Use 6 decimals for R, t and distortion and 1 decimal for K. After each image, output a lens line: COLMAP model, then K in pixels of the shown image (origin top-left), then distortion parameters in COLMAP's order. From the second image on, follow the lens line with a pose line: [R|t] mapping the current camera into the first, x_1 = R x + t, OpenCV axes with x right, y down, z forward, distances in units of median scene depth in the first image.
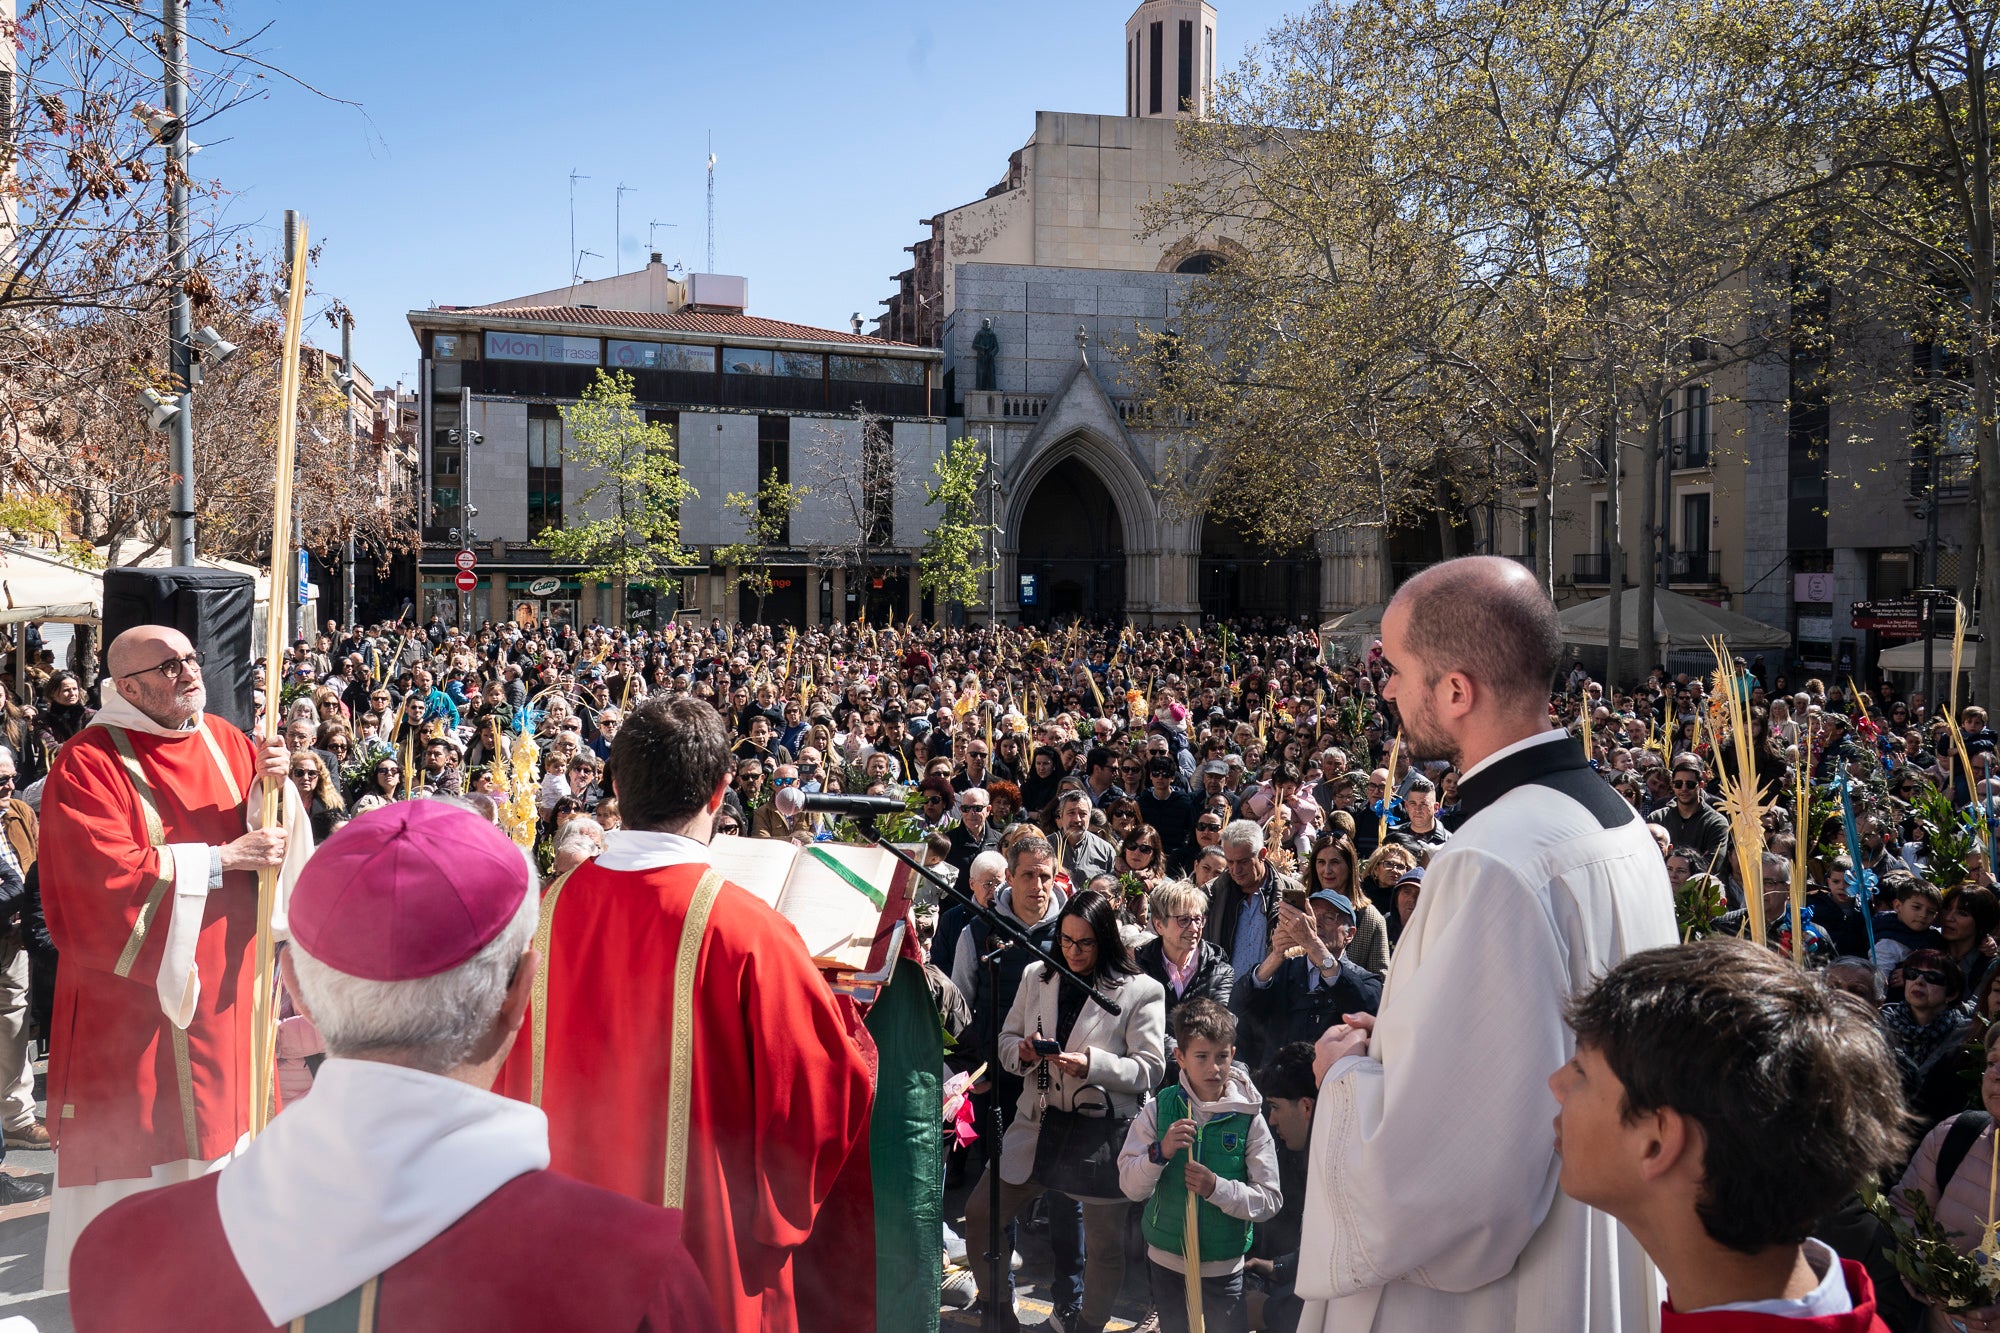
lens RADIAL K [[1507.4, 0, 1033.4], [0, 1507.4, 586.3], [0, 0, 1]] dist [-0.000102, -0.001421]
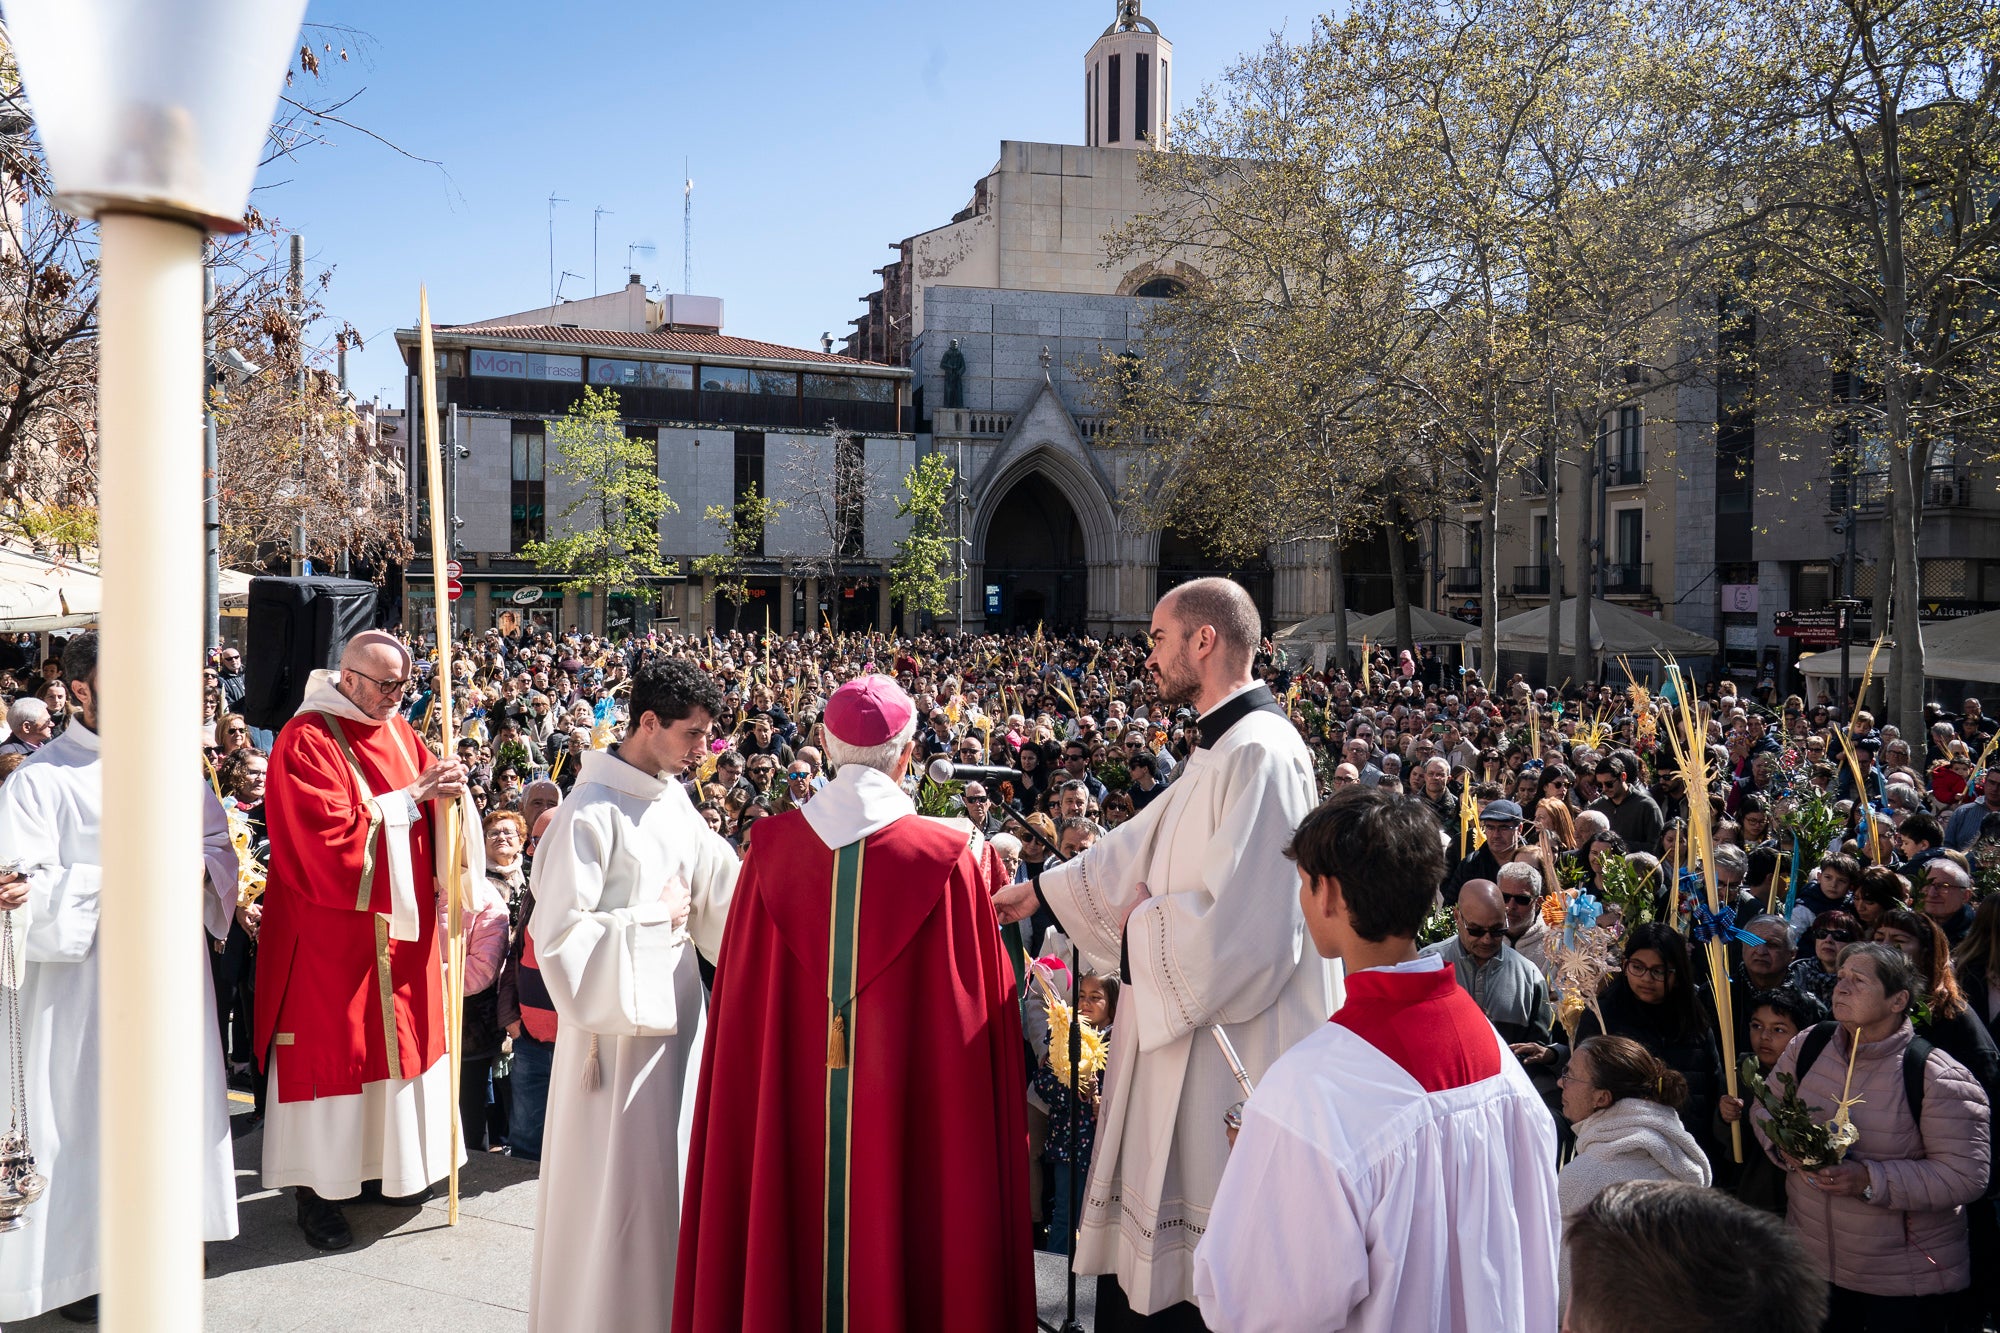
lens RADIAL K [[1480.2, 0, 1009.1], [0, 1480.2, 588.8], [0, 0, 1]] dist [0.001615, 0.000335]
pose [[0.999806, 0.001355, 0.019672, -0.013596], [-0.001264, 0.999988, -0.004648, -0.000186], [-0.019678, 0.004622, 0.999796, -0.025465]]
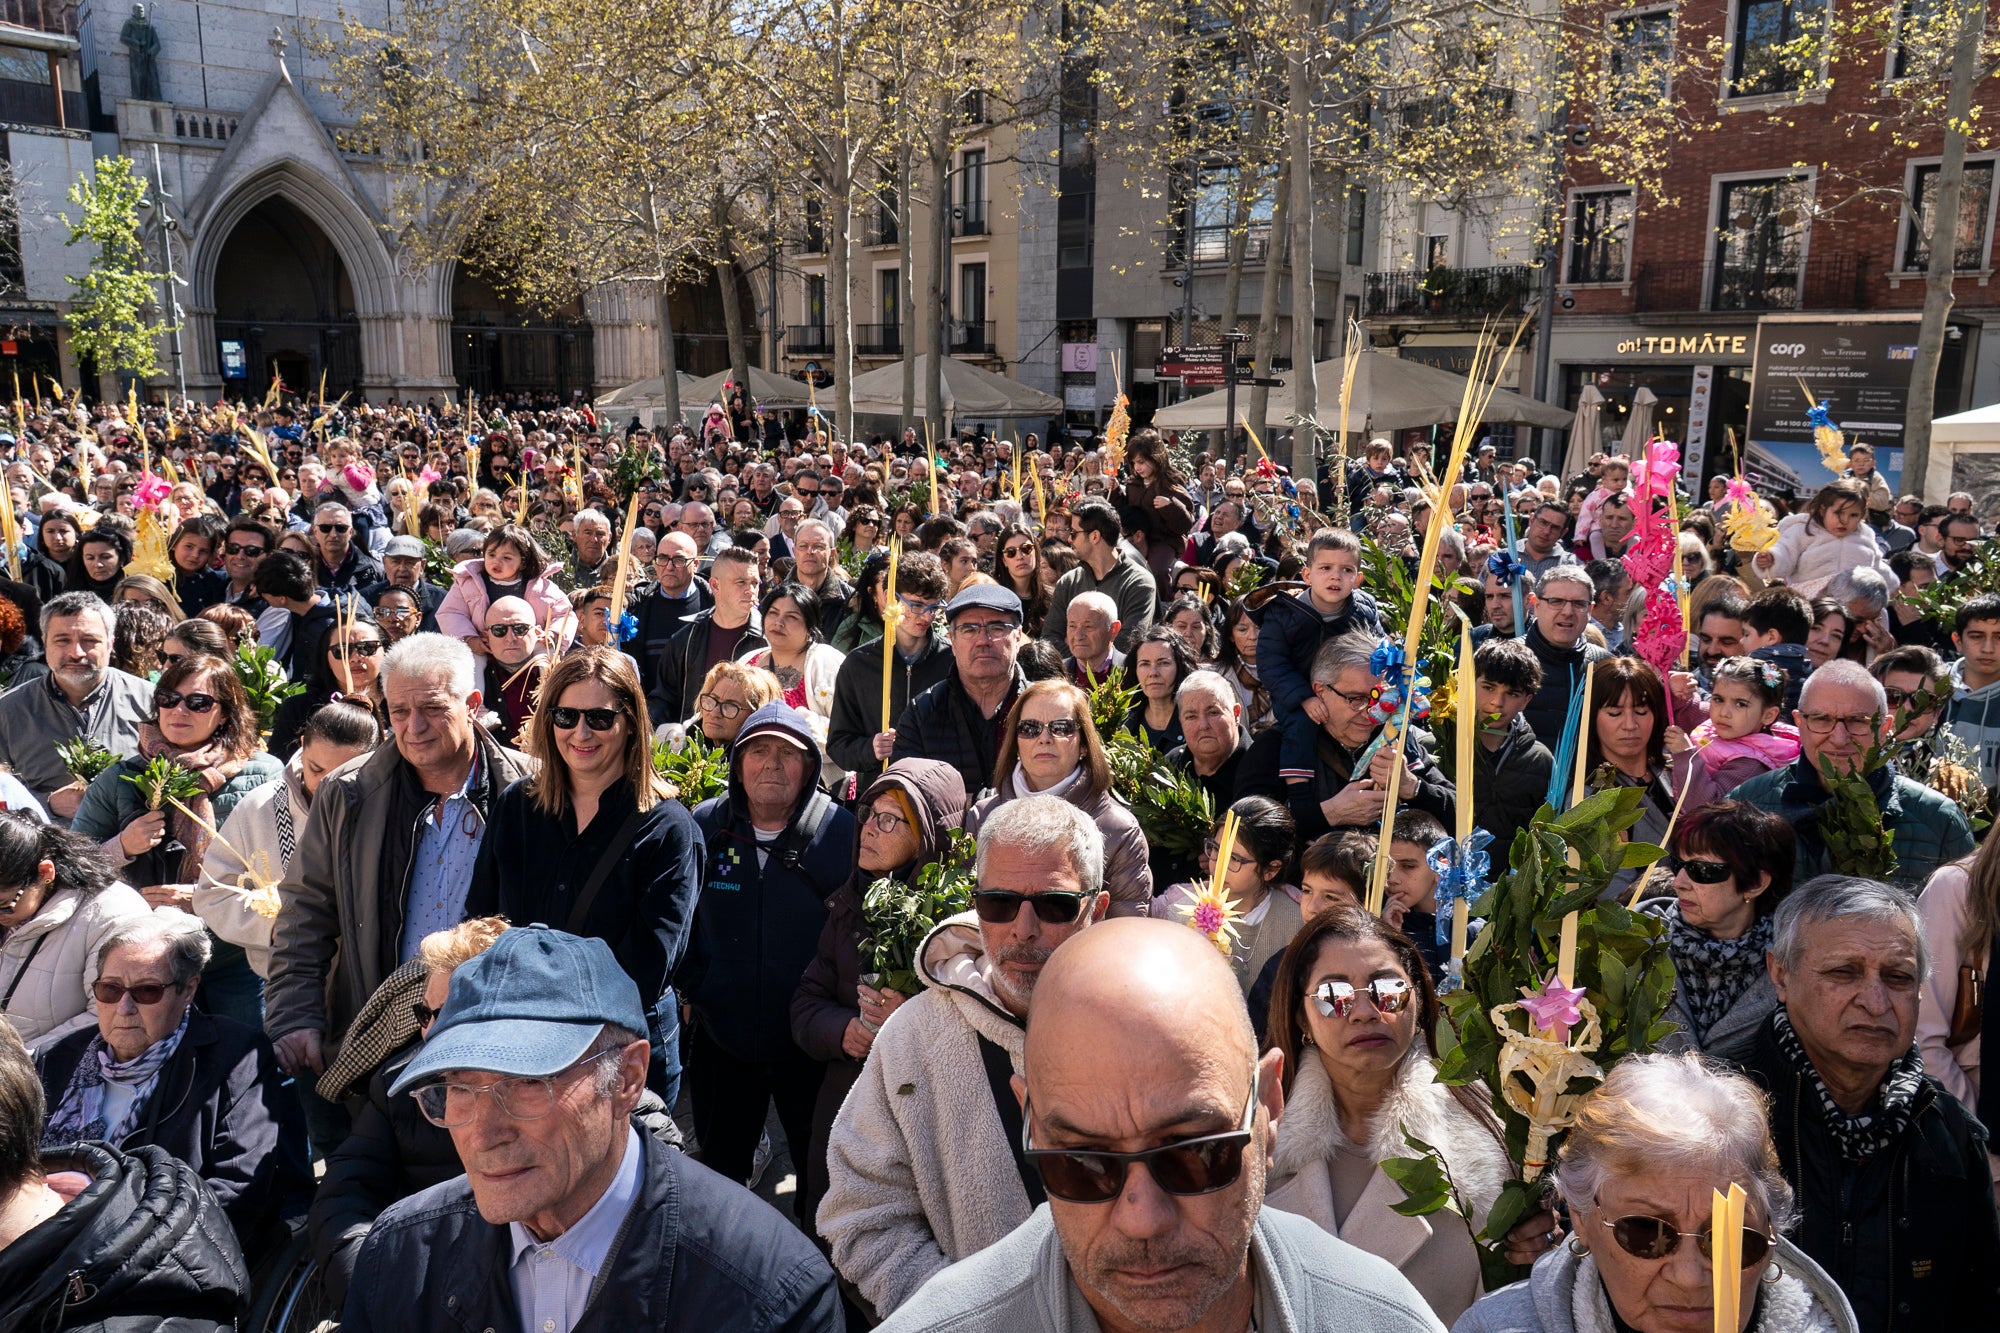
lens RADIAL K [[1393.8, 0, 1005.9], [0, 1393.8, 622.7], [0, 0, 1]] dist [0.006024, 0.004980]
pose [[0.892883, -0.070945, 0.444664, 0.025972], [-0.003954, 0.986237, 0.165291, 0.017523], [-0.450271, -0.149343, 0.880314, 0.117777]]
